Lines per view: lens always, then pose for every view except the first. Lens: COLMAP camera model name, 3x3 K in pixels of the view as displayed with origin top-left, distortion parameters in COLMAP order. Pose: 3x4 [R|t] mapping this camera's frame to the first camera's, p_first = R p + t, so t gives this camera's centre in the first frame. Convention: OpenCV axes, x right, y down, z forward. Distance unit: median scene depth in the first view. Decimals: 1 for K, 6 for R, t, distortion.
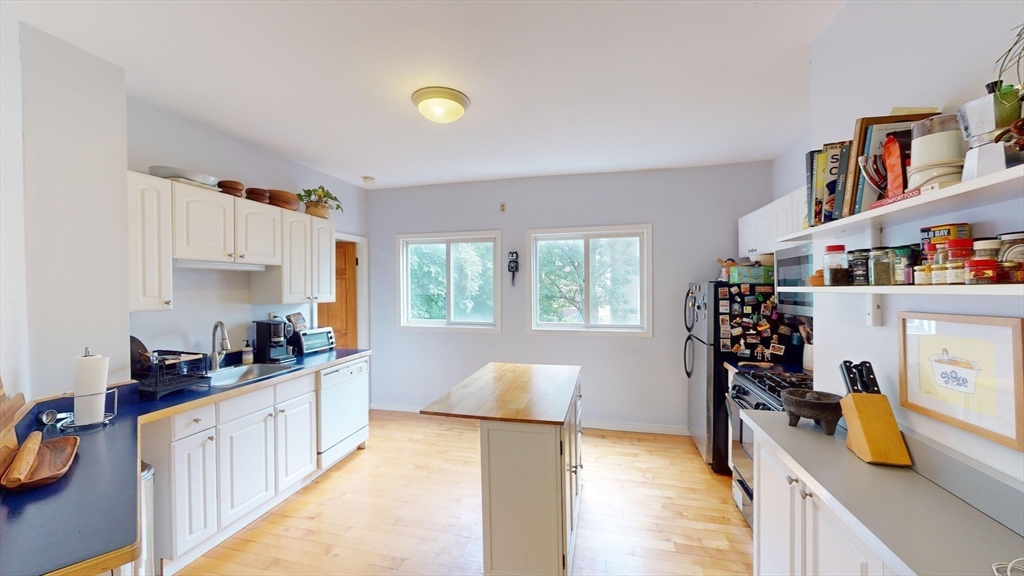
lens RADIAL K [[373.6, 0, 513.6], [0, 373.6, 288.0], [0, 0, 1]] dist [0.000839, -0.000226]
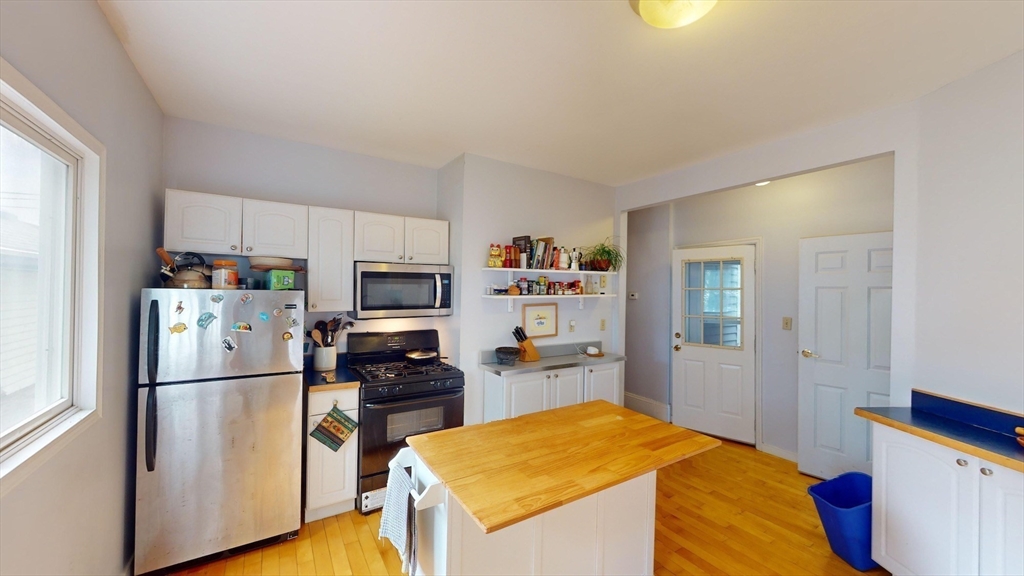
lens RADIAL K [[373.6, 0, 513.1], [0, 373.6, 291.1], [0, 0, 1]] dist [0.000839, -0.000226]
pose [[-0.730144, 0.000394, 0.683293, -0.348990], [0.000603, 1.000000, 0.000068, -0.016379], [-0.683293, 0.000462, -0.730144, 1.381251]]
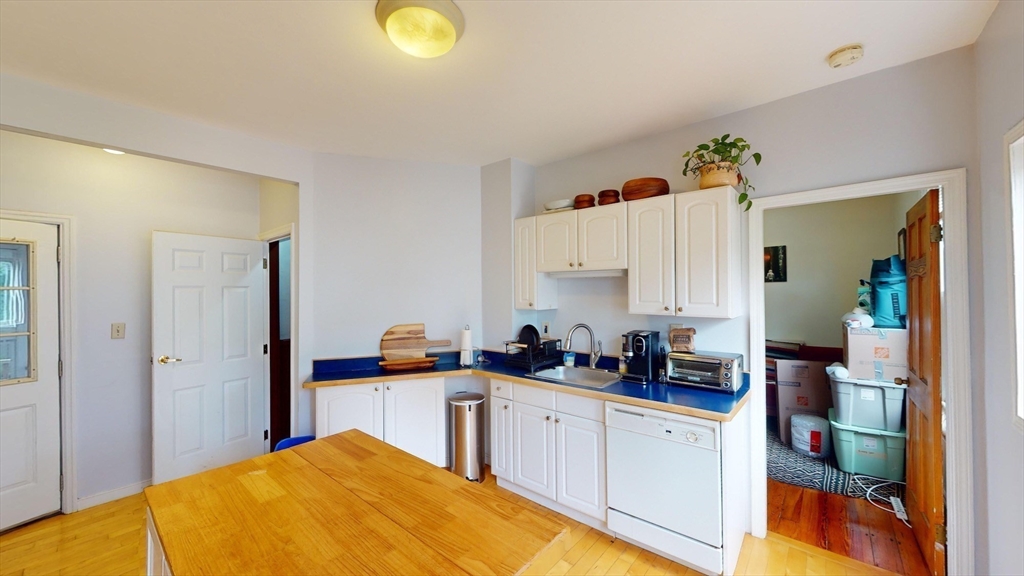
lens RADIAL K [[373.6, 0, 510.9], [0, 373.6, 287.6], [0, 0, 1]] dist [0.000839, -0.000226]
pose [[-0.447162, 0.000608, -0.894453, 0.291940], [0.004807, 0.999987, -0.001723, -0.017744], [0.894440, -0.005070, -0.447159, 1.244624]]
